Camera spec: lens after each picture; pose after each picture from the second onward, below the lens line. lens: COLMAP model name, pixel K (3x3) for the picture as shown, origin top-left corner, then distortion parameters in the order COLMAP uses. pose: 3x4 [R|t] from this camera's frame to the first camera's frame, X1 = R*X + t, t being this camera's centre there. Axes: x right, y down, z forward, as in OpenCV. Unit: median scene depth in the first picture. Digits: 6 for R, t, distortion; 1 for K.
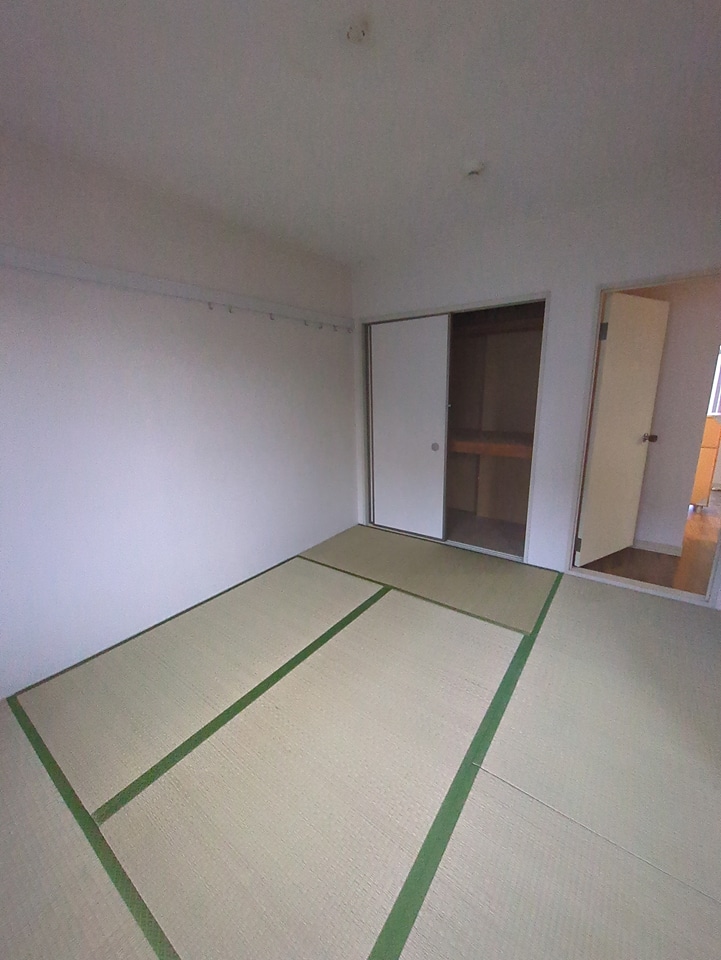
lens RADIAL K [[380.9, 0, 360.5], [0, 380.9, 480.0], [0, 0, 1]] dist [0.000235, -0.000025]
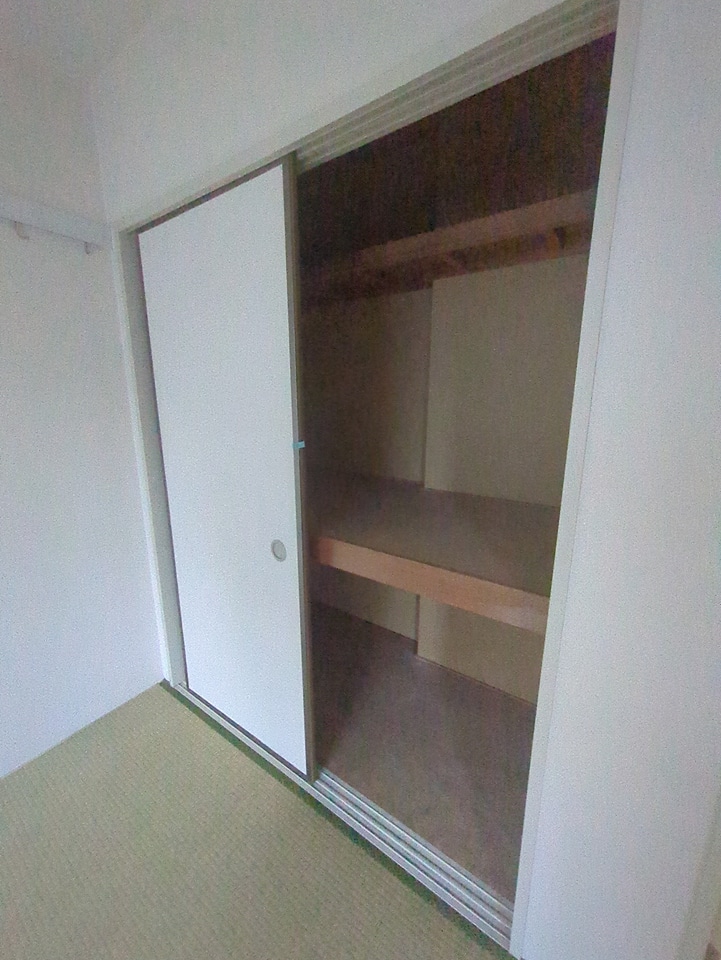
lens RADIAL K [[388.9, 0, 360.5], [0, 388.9, 480.0], [0, 0, 1]] dist [0.000129, -0.000066]
pose [[0.999635, 0.015441, 0.022150, 0.259146], [-0.015119, 0.999779, -0.014621, -0.146896], [-0.022371, 0.014281, 0.999648, 0.593440]]
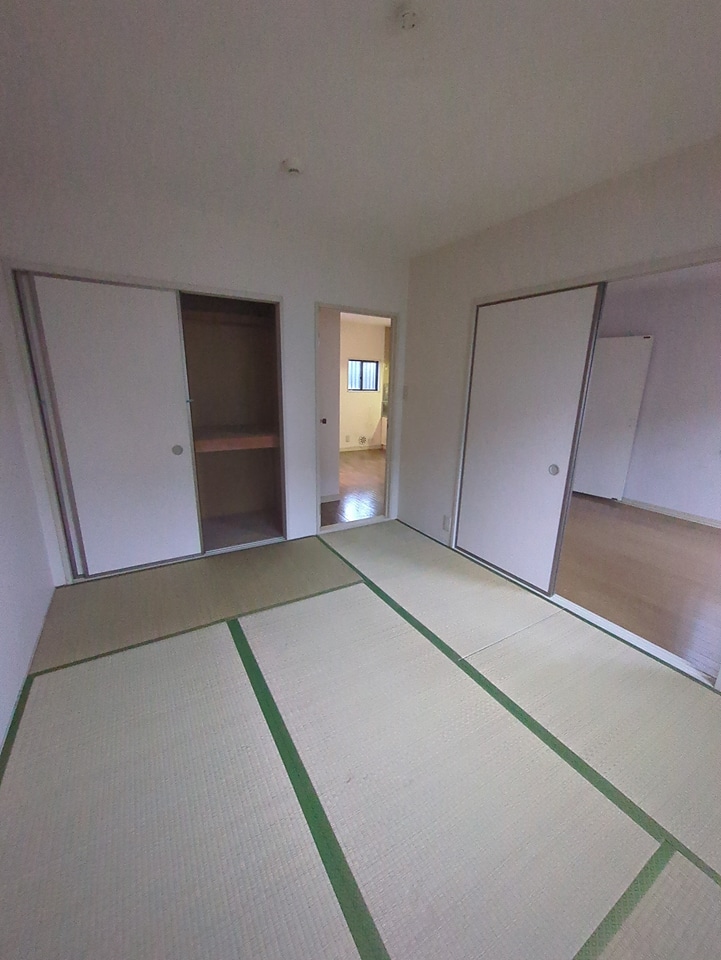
lens RADIAL K [[379.2, 0, 360.5], [0, 379.2, 480.0], [0, 0, 1]] dist [0.000810, -0.000243]
pose [[0.393795, -0.208299, 0.895286, -0.392869], [0.191700, 0.971180, 0.141636, -0.062025], [-0.898987, 0.115851, 0.422376, 0.283676]]
